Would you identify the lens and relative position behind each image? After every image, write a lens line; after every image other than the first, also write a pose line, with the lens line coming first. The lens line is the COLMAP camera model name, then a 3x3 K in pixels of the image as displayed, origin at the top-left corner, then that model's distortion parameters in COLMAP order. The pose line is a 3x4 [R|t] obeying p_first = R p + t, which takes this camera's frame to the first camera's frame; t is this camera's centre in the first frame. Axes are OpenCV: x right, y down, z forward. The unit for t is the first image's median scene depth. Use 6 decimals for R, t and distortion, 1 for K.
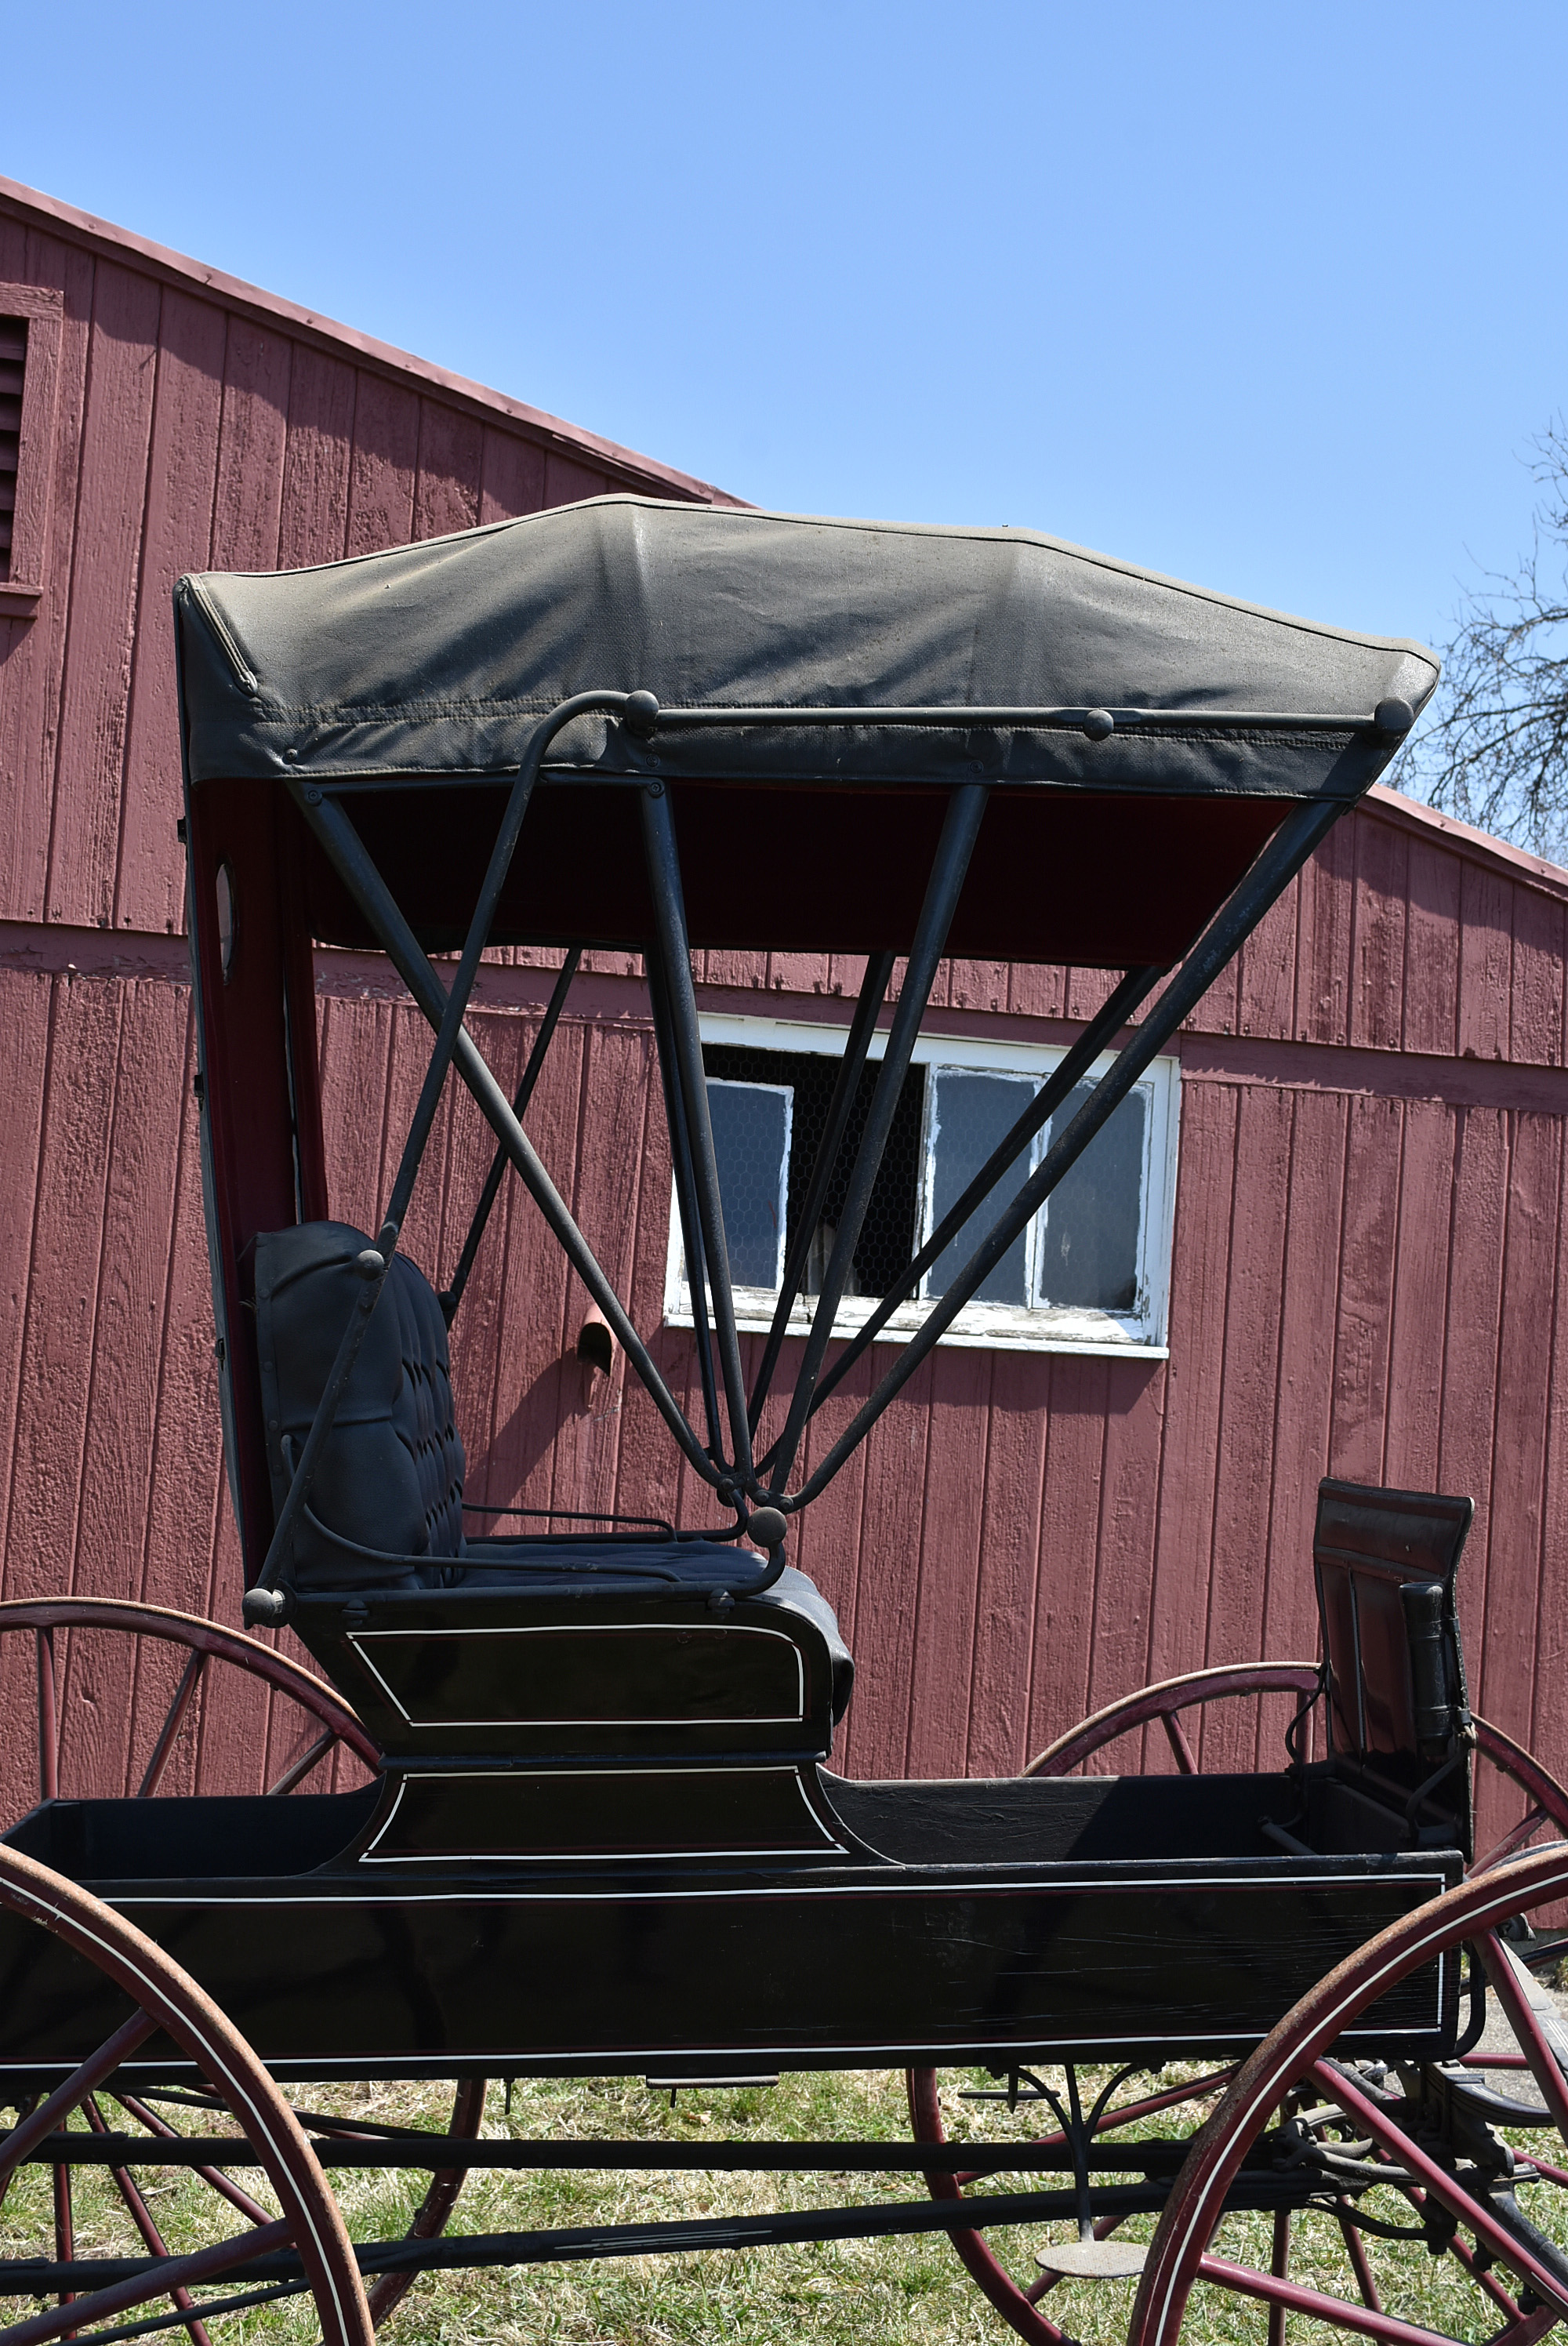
lens RADIAL K [[2955.7, 0, 793.3], [0, 2955.7, 1169.3], [0, 0, 1]] dist [-0.027778, 0.000000]
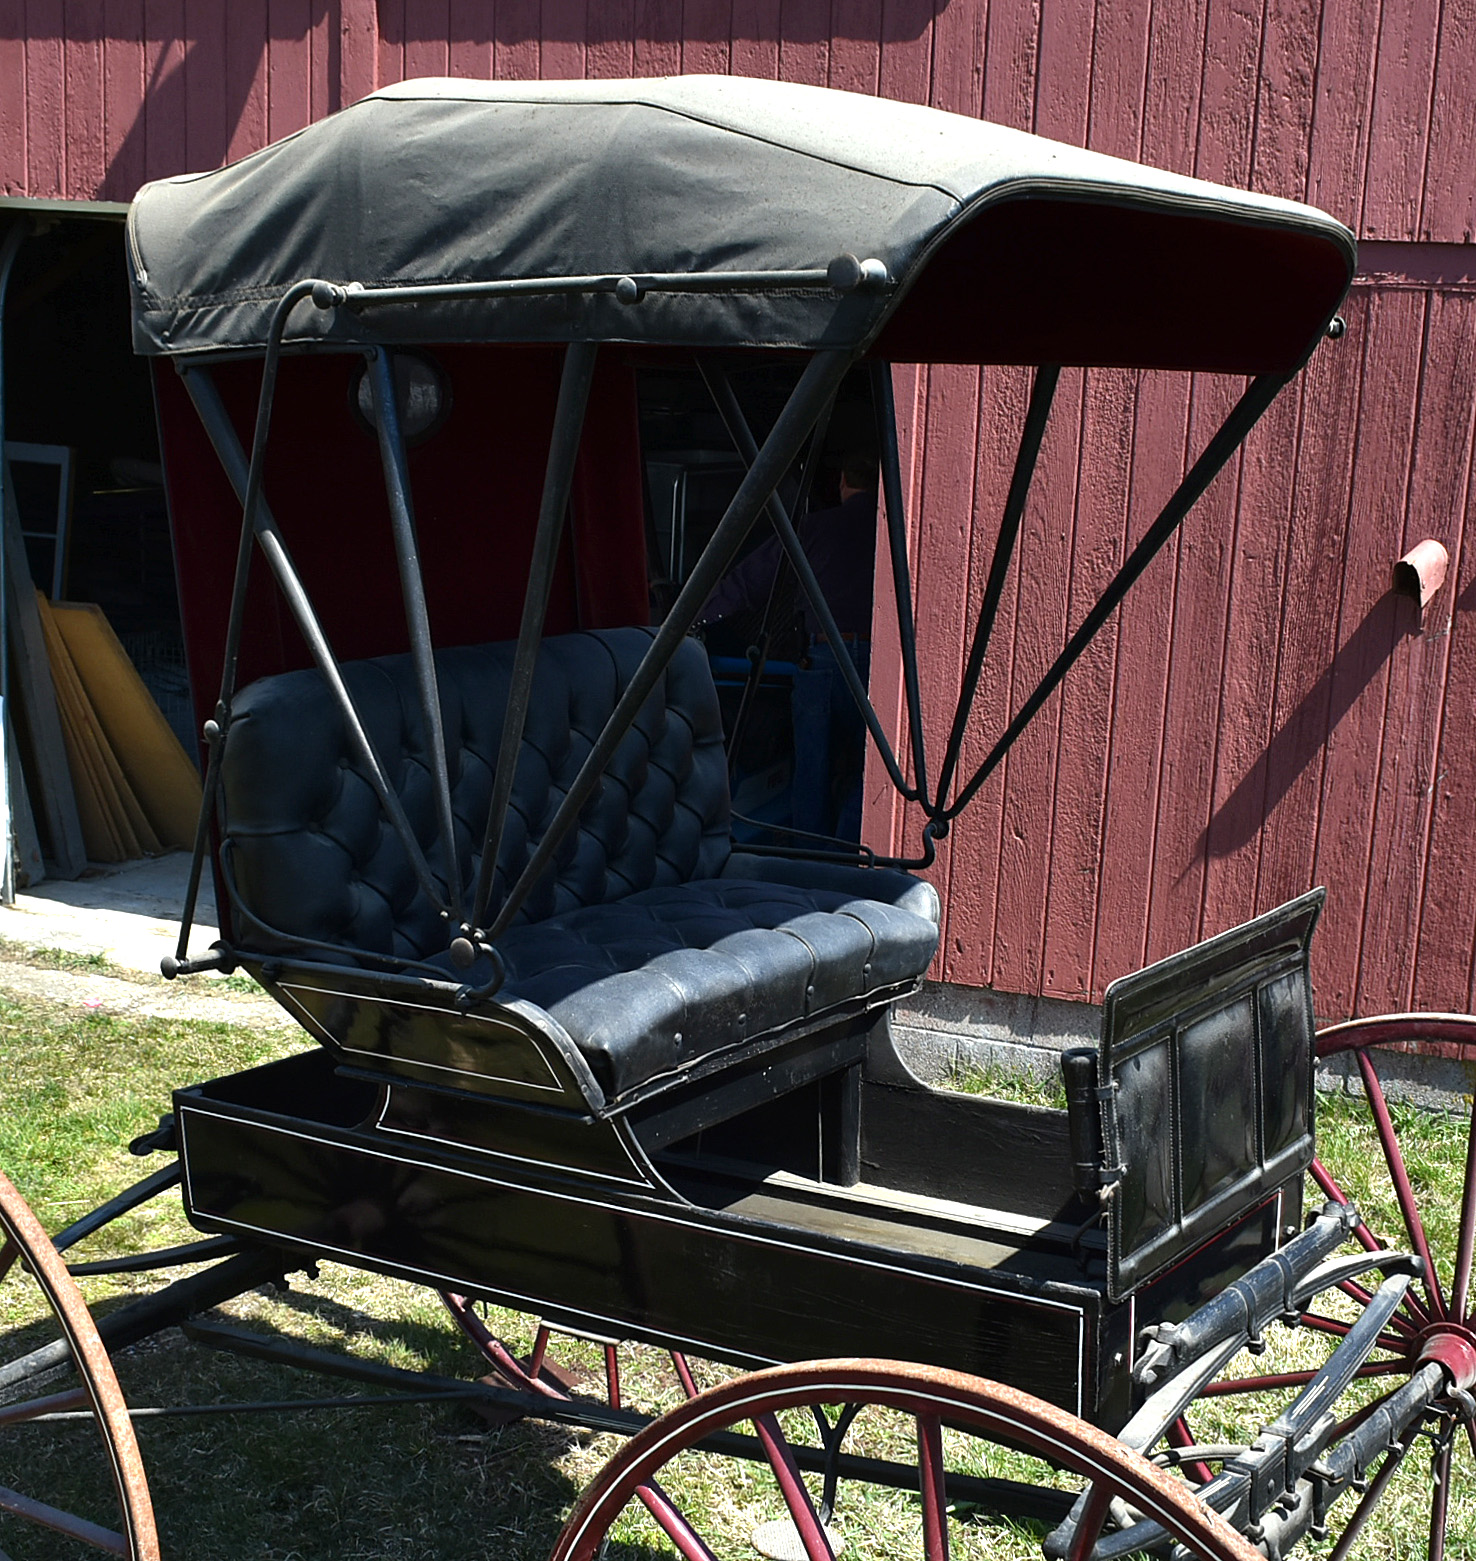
lens RADIAL K [[2337.5, 0, 848.9], [0, 2337.5, 818.8], [0, 0, 1]] dist [-0.020002, 0.000000]
pose [[0.800855, 0.103404, -0.589863, 0.302079], [0.042860, 0.972557, 0.228681, -0.066837], [0.597322, -0.208422, 0.774446, 0.145227]]
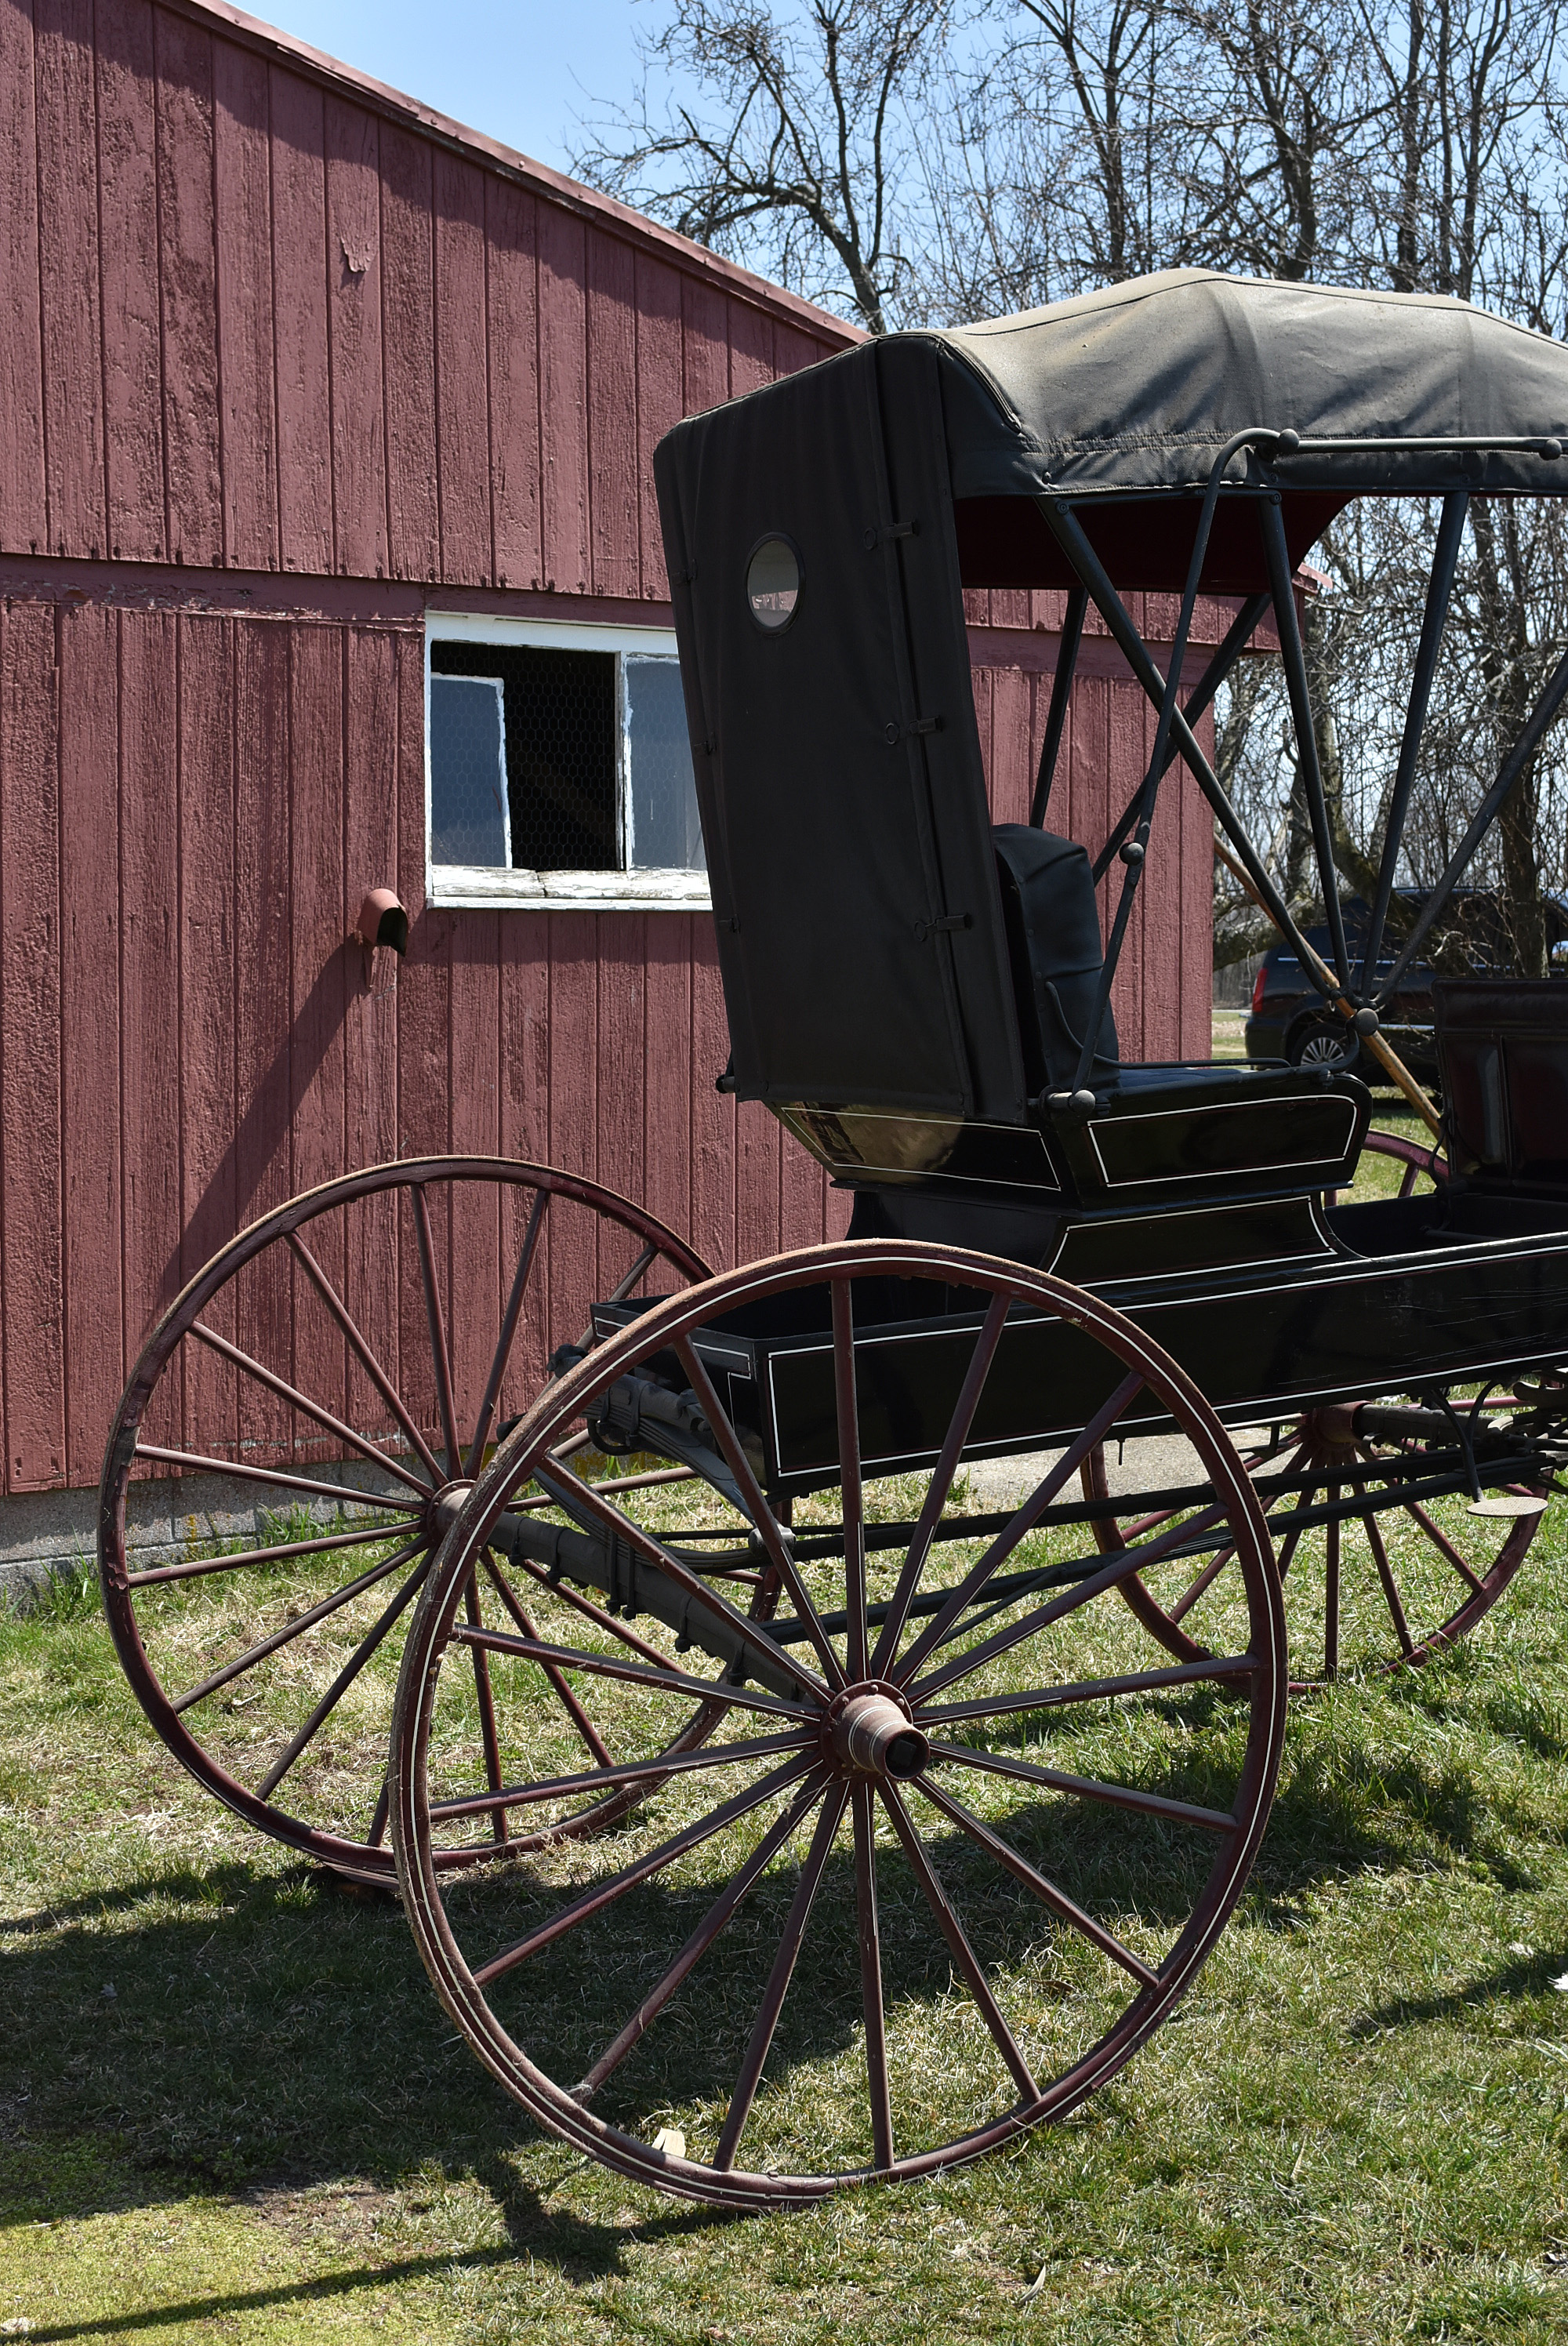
lens RADIAL K [[3242.6, 0, 793.3], [0, 3242.6, 1172.4], [0, 0, 1]] dist [-0.020630, 0.000000]
pose [[0.929424, -0.088976, 0.358126, -0.359188], [0.037865, 0.988369, 0.147288, -0.021084], [-0.367066, -0.123333, 0.921983, -0.154088]]
